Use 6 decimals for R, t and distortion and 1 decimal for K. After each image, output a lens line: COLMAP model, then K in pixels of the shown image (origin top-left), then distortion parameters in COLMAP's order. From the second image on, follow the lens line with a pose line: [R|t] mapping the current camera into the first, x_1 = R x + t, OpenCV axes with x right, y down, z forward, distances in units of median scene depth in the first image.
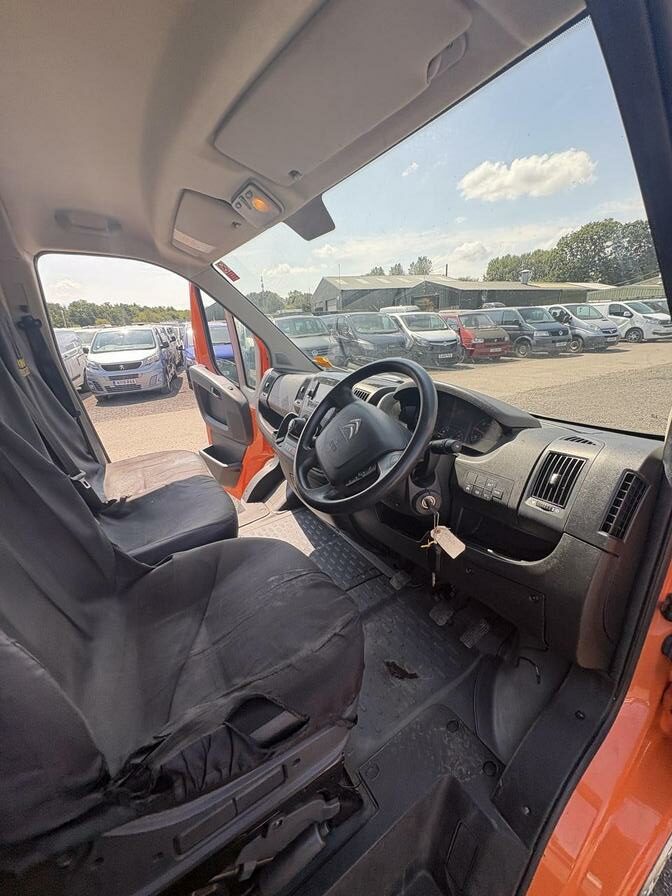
lens RADIAL K [[358.8, 0, 338.4], [0, 358.8, 453.2], [0, 0, 1]] dist [-0.002443, -0.000029]
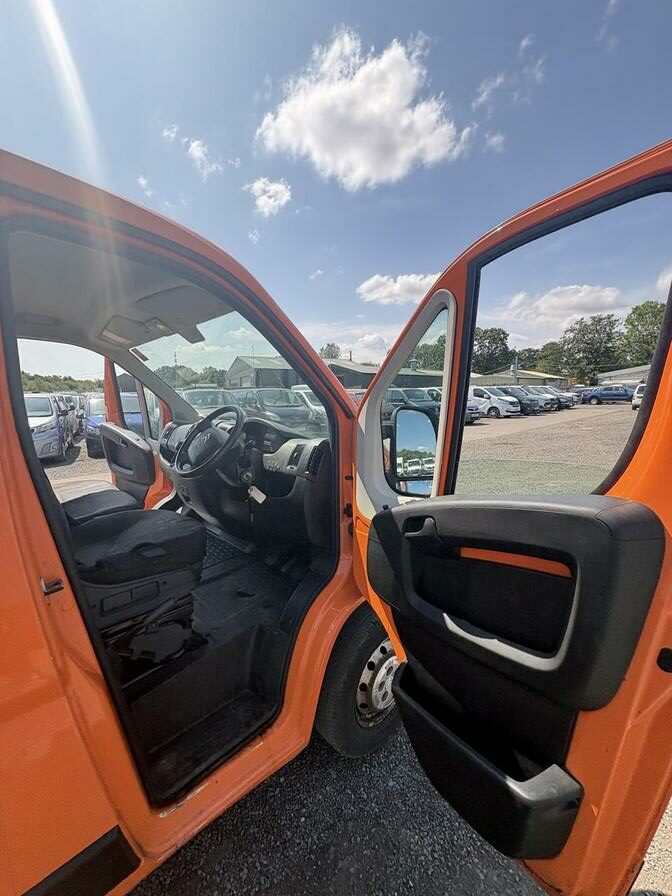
lens RADIAL K [[358.8, 0, 339.4], [0, 358.8, 451.9], [0, 0, 1]] dist [-0.002443, -0.000029]
pose [[0.973451, -0.007414, 0.228777, 0.016204], [0.053134, 0.979493, -0.194343, 0.023061], [-0.222645, 0.201339, 0.953882, -0.055383]]
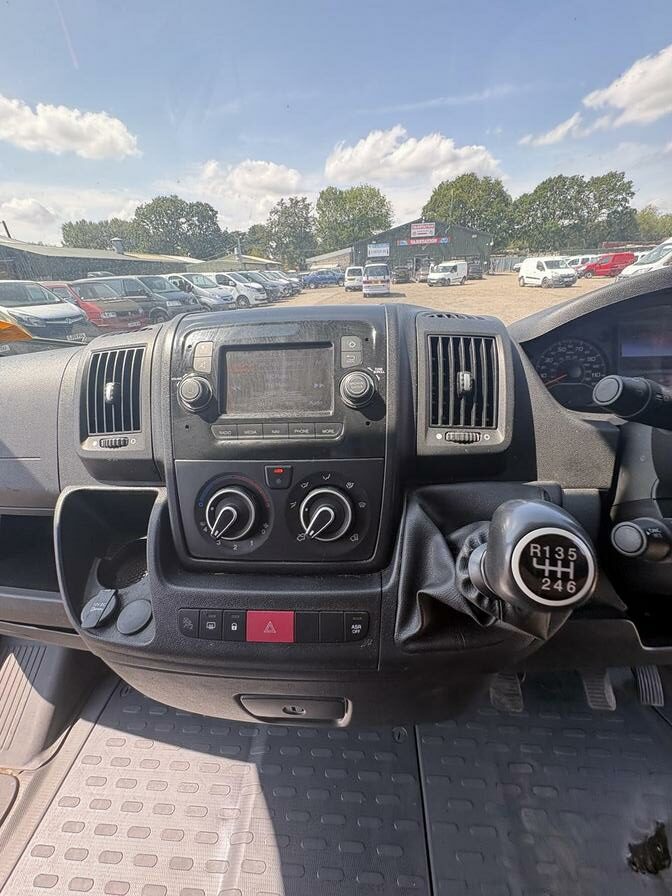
lens RADIAL K [[358.8, 0, 339.7], [0, 358.8, 447.6], [0, 0, 1]] dist [-0.002443, -0.000029]
pose [[0.578747, -0.341666, 0.740483, -0.023510], [0.306413, 0.932578, 0.190814, -0.015411], [-0.755753, 0.116460, 0.644418, 0.073966]]
